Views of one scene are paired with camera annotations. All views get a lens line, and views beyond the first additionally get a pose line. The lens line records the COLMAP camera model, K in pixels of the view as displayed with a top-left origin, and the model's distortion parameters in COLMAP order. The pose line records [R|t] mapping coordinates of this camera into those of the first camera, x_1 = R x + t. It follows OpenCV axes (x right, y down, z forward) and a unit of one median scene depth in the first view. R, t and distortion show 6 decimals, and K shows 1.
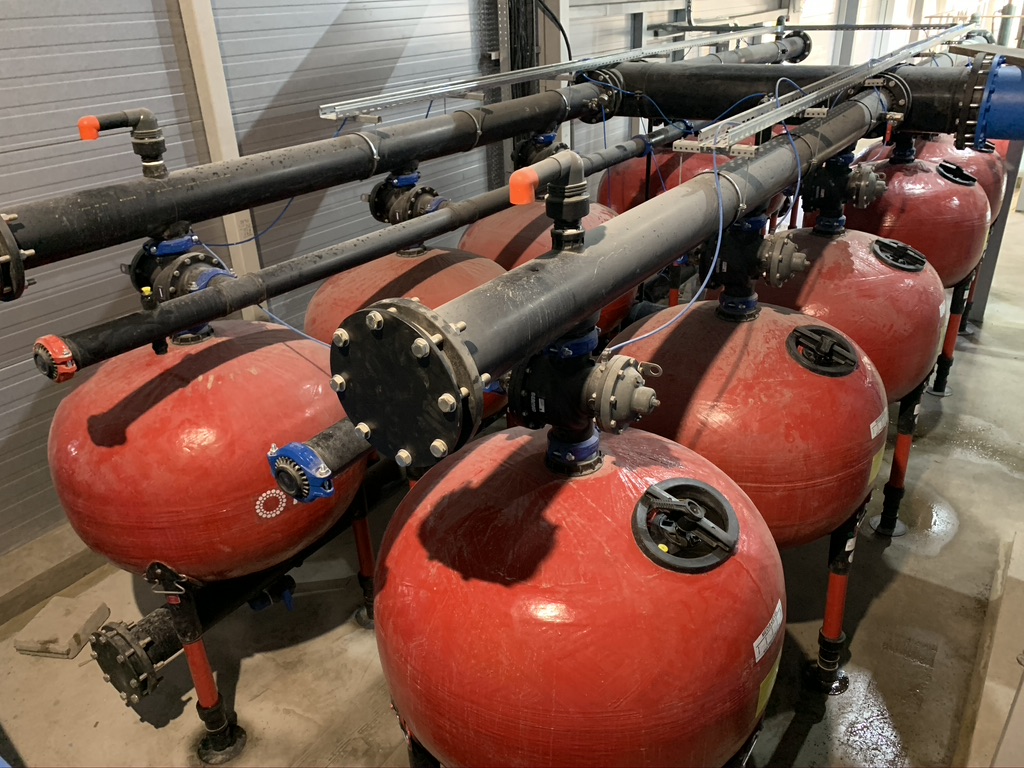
lens RADIAL K [[780.0, 0, 508.7], [0, 780.0, 379.6], [0, 0, 1]] dist [0.012342, -0.008313]
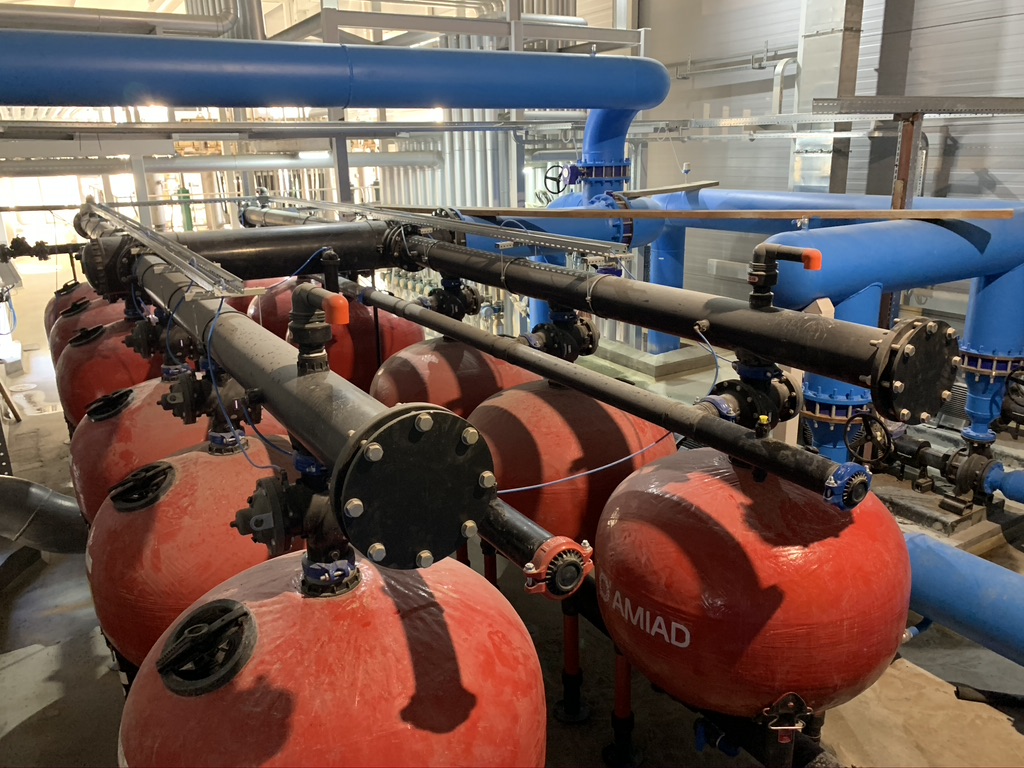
lens RADIAL K [[780.0, 0, 516.2], [0, 780.0, 384.4], [0, 0, 1]] dist [0.012342, -0.008313]
pose [[0.419027, -0.230765, 0.878159, -0.681366], [0.407544, 0.912066, 0.045209, -0.135378], [-0.811372, 0.338945, 0.476227, 0.331312]]
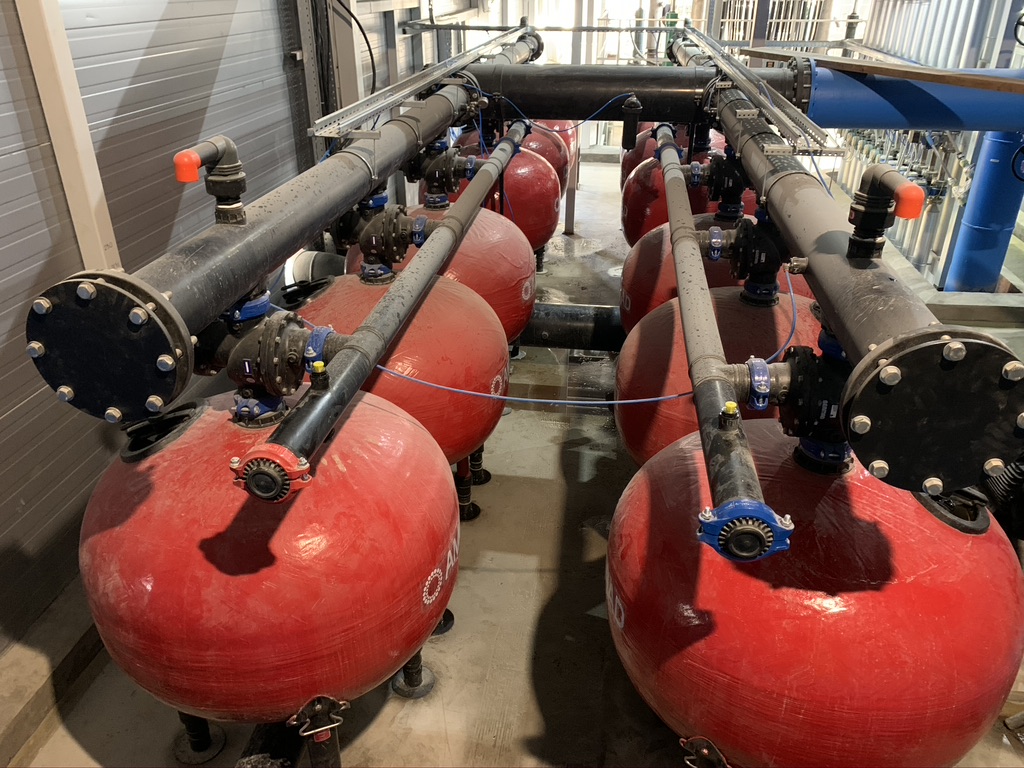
lens RADIAL K [[780.0, 0, 513.7], [0, 780.0, 379.1], [0, 0, 1]] dist [0.012342, -0.008313]
pose [[0.894020, -0.170927, 0.414140, -0.366961], [0.168010, 0.984813, 0.043769, -0.060670], [-0.415331, 0.030450, 0.909160, 0.115631]]
